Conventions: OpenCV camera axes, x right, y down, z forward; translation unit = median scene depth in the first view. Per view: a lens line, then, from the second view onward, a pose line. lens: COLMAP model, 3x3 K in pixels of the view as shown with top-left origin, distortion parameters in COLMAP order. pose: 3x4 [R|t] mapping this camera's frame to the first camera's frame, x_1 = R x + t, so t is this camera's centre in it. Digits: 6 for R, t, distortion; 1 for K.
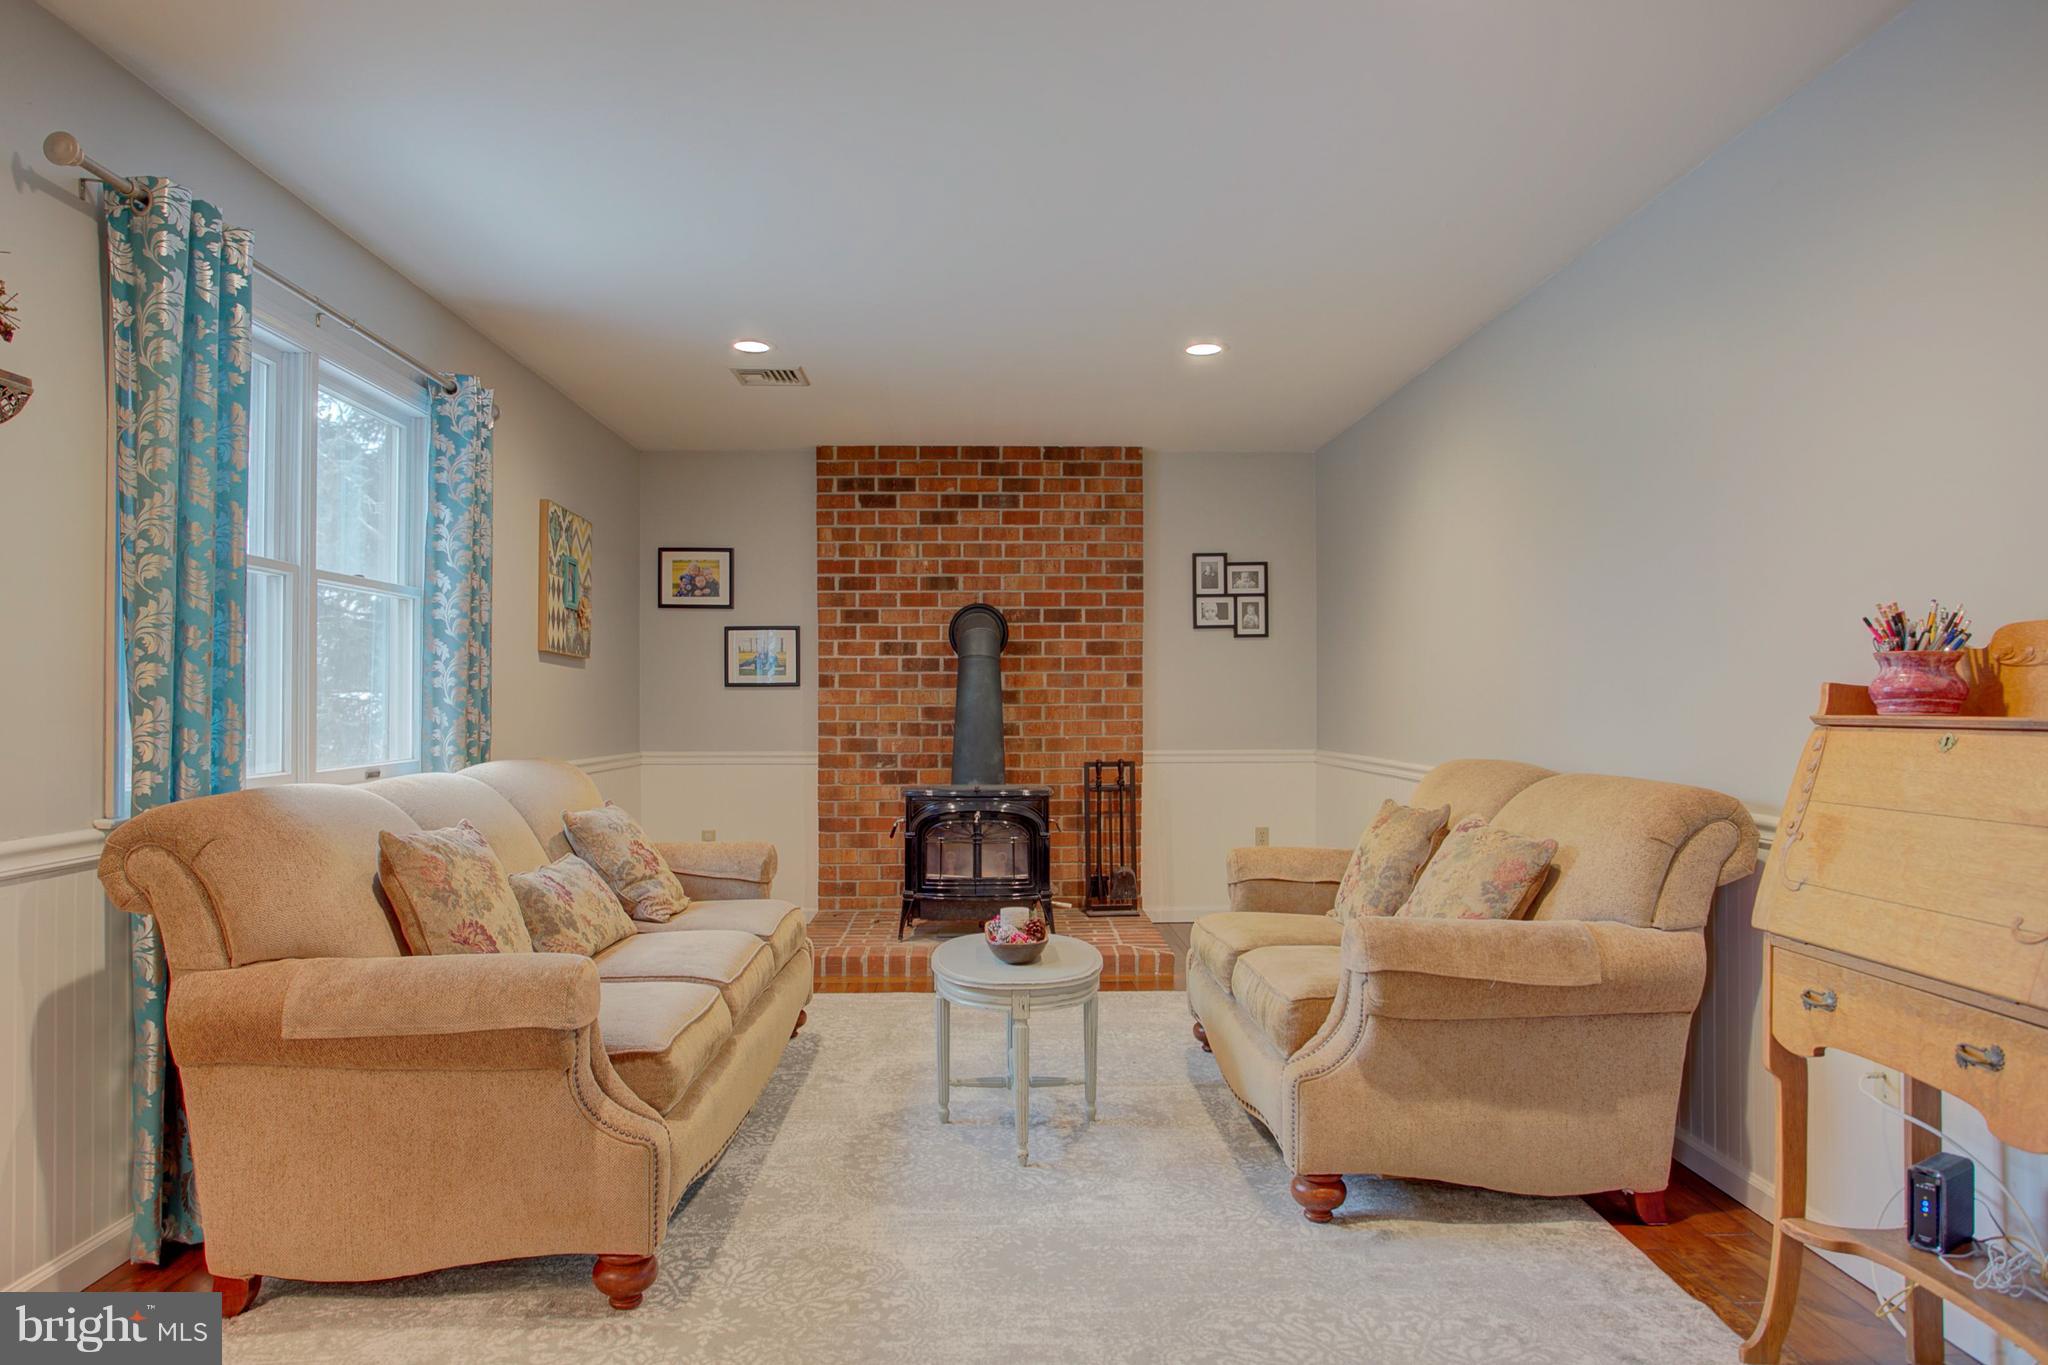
lens RADIAL K [[1300.2, 0, 1017.3], [0, 1300.2, 687.5], [0, 0, 1]] dist [-0.055530, 0.041929]
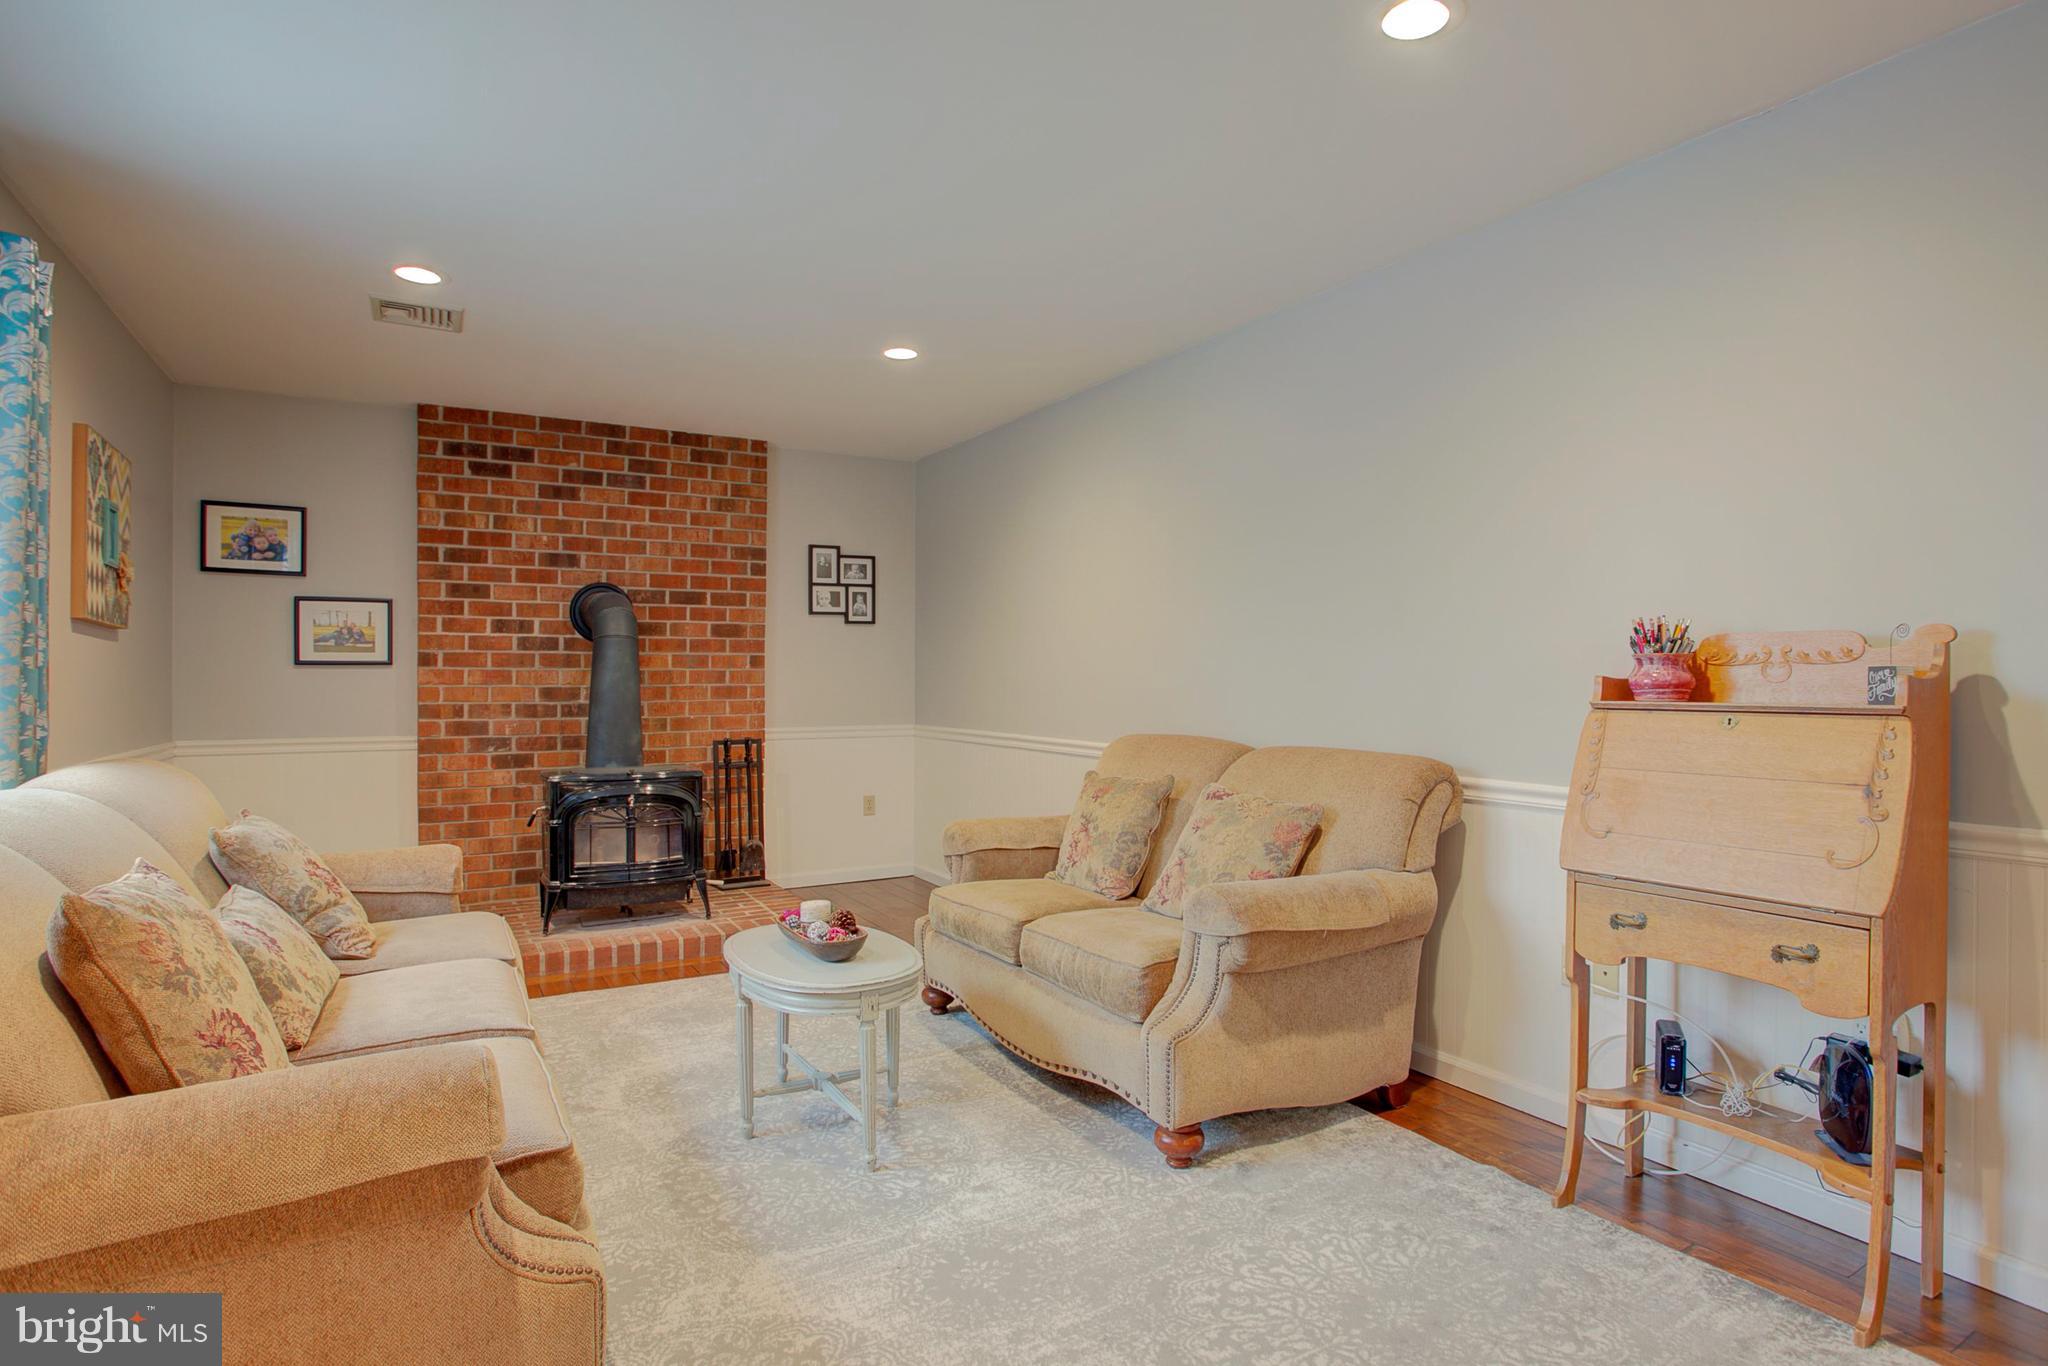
lens RADIAL K [[1077.3, 0, 1081.1], [0, 1077.3, 675.7], [0, 0, 1]] dist [-0.072494, 0.025536]
pose [[0.858205, 0.003890, 0.513292, -0.213028], [-0.008541, 0.999941, 0.006701, -0.003913], [-0.513235, -0.010135, 0.858188, 0.196682]]
